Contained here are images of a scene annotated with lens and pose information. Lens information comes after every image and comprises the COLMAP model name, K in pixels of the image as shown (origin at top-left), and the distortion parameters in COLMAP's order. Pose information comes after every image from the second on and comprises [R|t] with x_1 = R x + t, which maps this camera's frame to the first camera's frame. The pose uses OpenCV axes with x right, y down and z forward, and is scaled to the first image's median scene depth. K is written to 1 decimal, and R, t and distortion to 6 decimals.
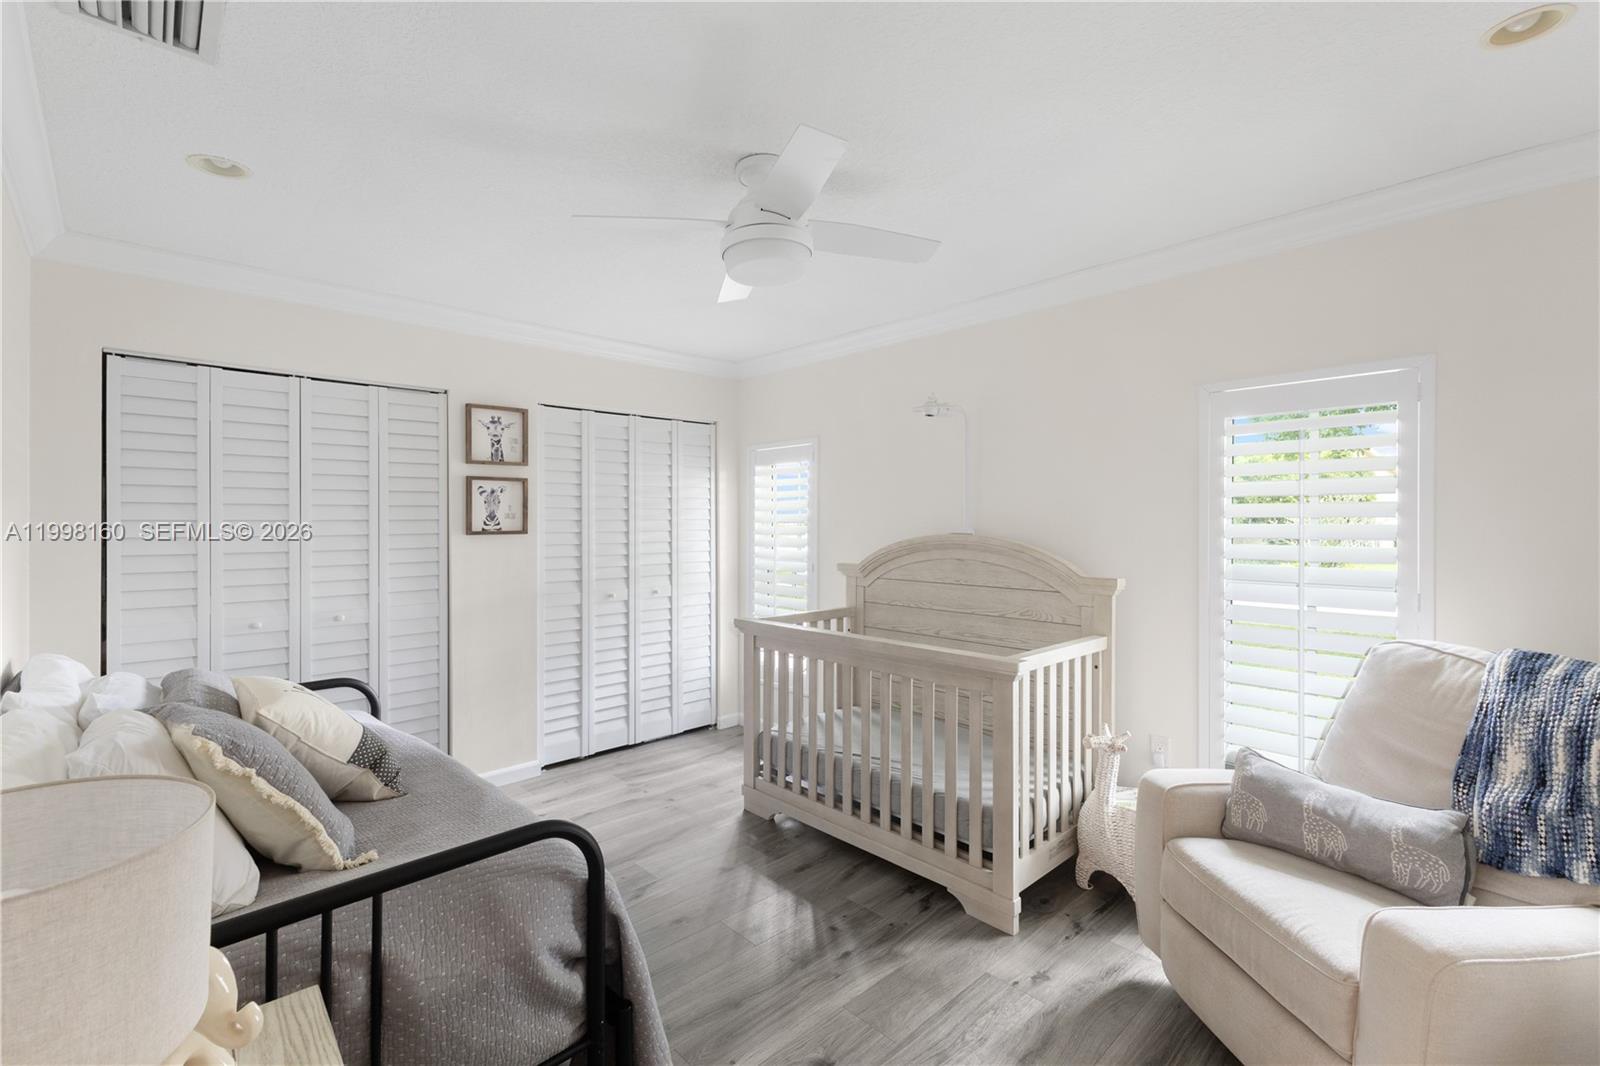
lens RADIAL K [[700.8, 0, 800.0], [0, 700.8, 533.0], [0, 0, 1]] dist [0.010383, -0.000789]
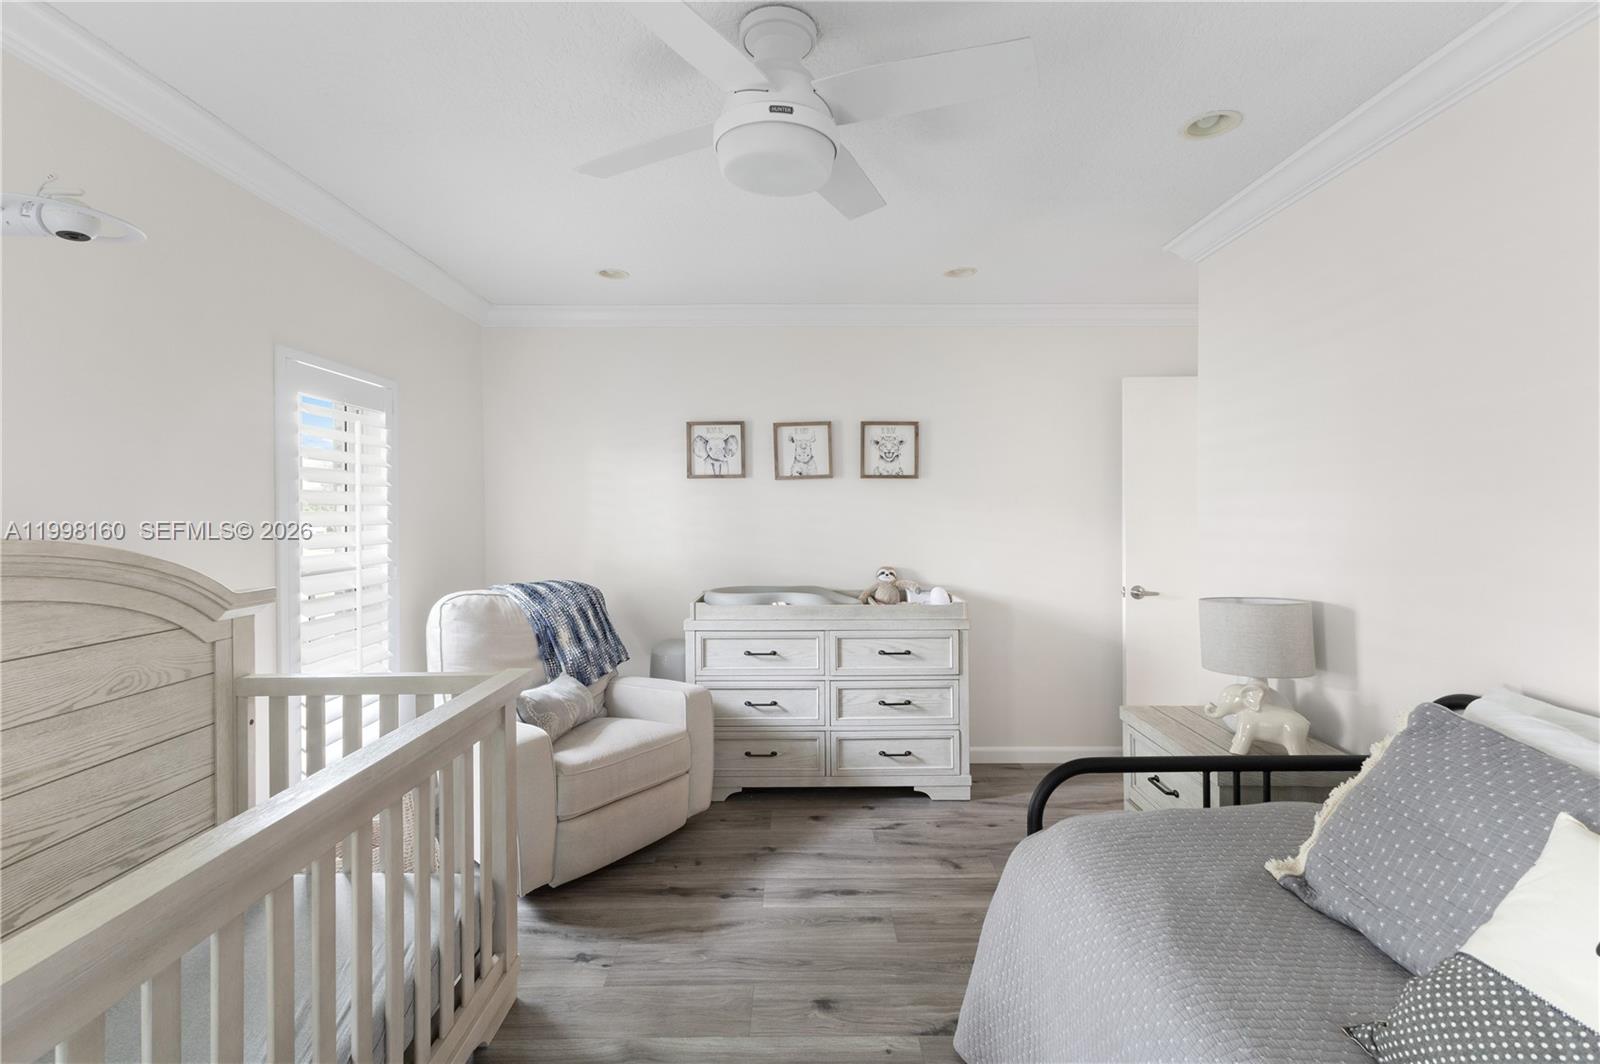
lens RADIAL K [[700.8, 0, 800.0], [0, 700.8, 532.0], [0, 0, 1]] dist [0.010383, -0.000789]
pose [[-0.733987, -0.022586, 0.678787, -0.575636], [0.008391, 0.999069, 0.042316, -0.021431], [-0.679111, 0.036755, -0.733115, 1.549511]]
